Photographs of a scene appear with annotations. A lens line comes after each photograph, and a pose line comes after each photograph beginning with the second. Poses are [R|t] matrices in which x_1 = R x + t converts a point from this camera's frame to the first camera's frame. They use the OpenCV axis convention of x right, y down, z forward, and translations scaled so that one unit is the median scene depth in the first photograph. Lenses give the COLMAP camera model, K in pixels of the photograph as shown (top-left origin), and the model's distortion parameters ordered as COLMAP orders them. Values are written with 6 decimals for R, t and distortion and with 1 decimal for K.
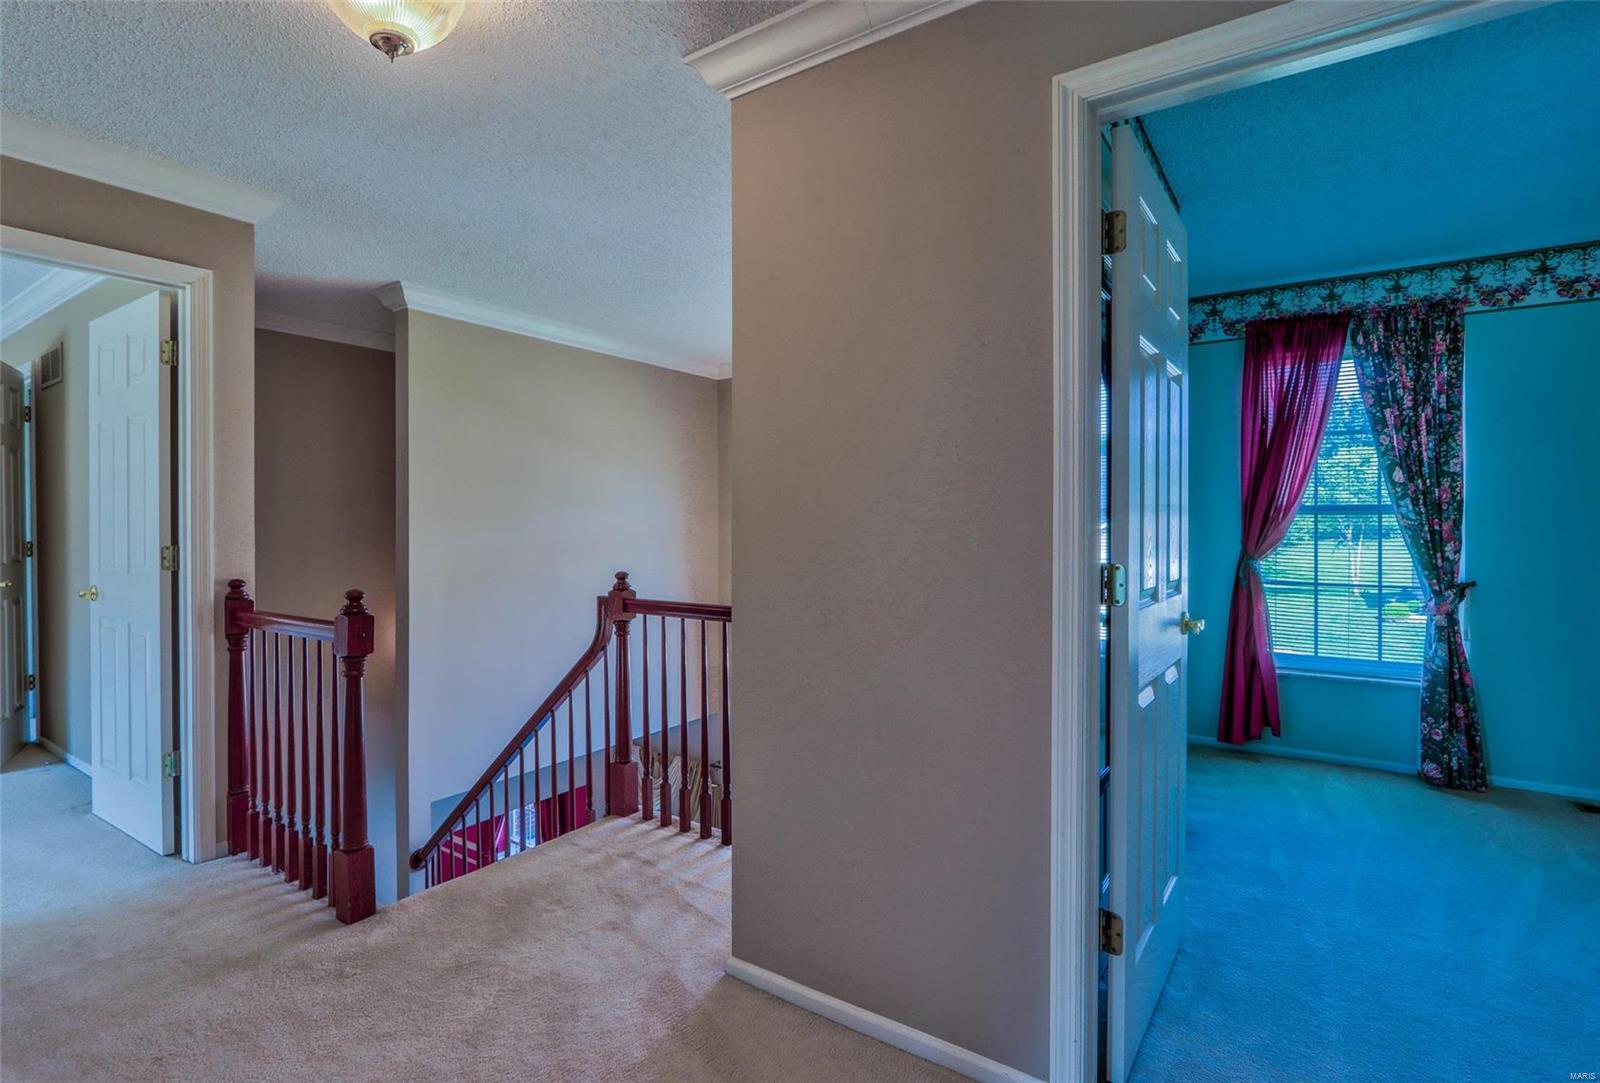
lens RADIAL K [[774.0, 0, 802.1], [0, 774.0, 529.5], [0, 0, 1]] dist [-0.018813, 0.001811]
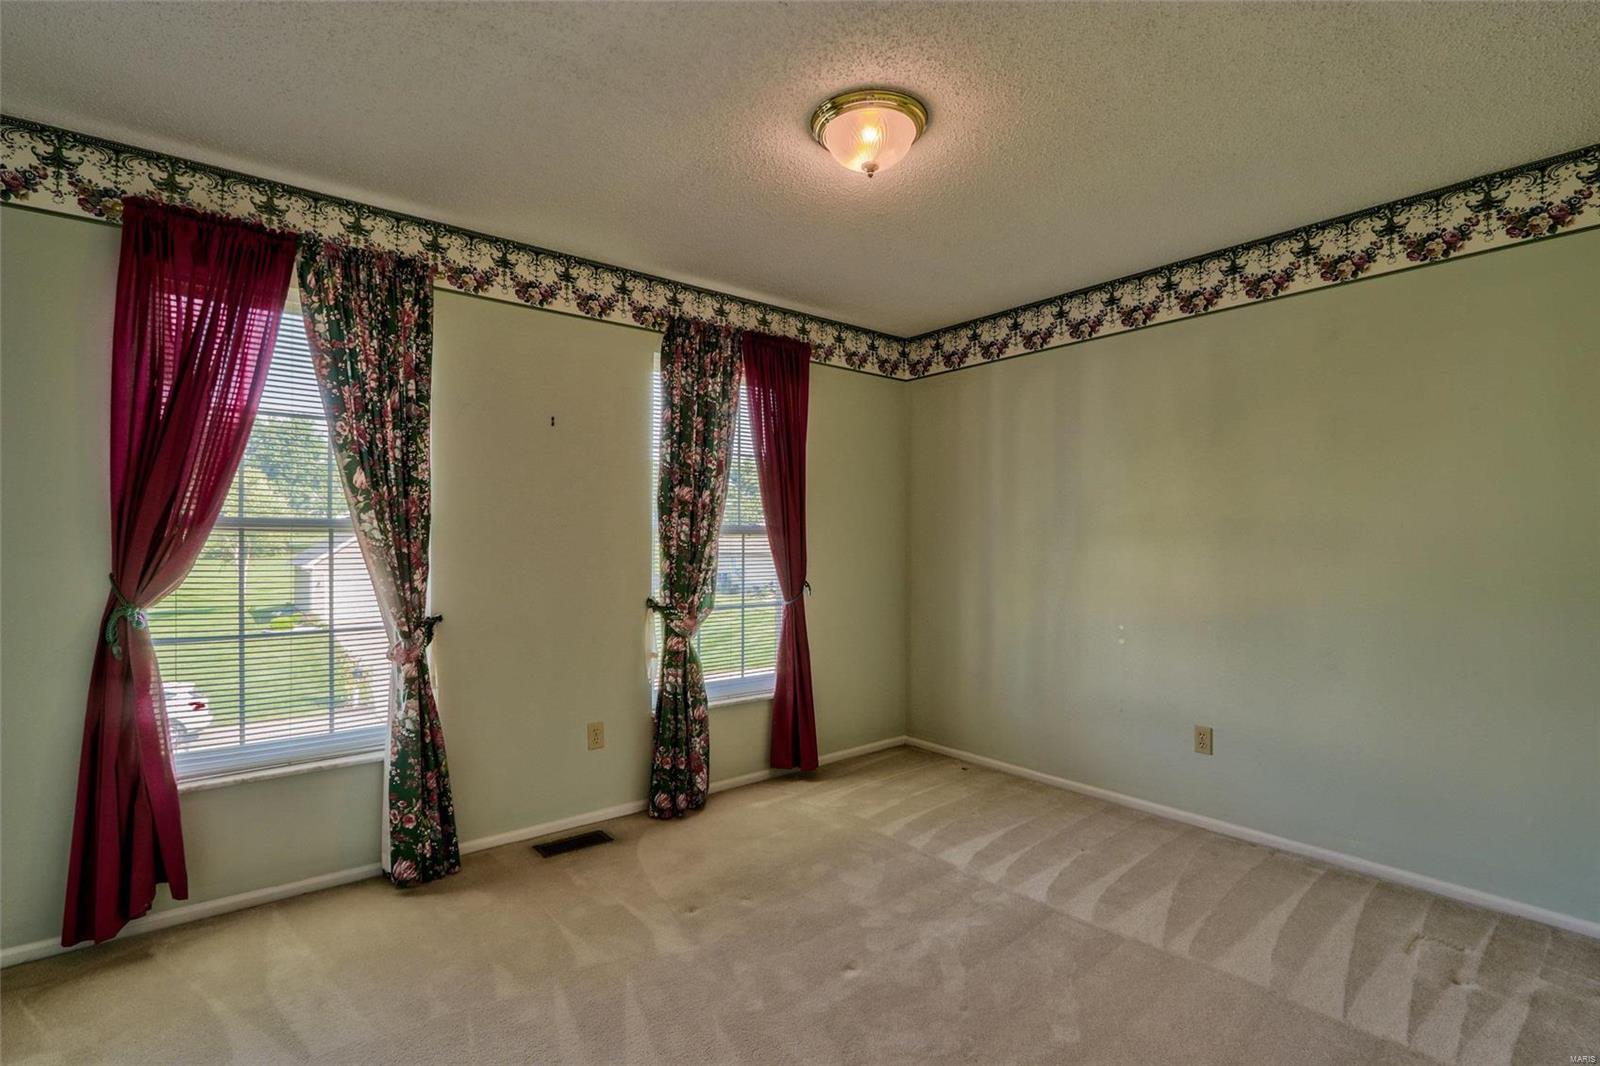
lens RADIAL K [[774.0, 0, 801.4], [0, 774.0, 533.8], [0, 0, 1]] dist [-0.018813, 0.001811]
pose [[0.316623, 0.013301, 0.948458, 0.217501], [0.013331, 0.999741, -0.018471, 0.000897], [-0.948458, 0.018492, 0.316364, 0.371014]]
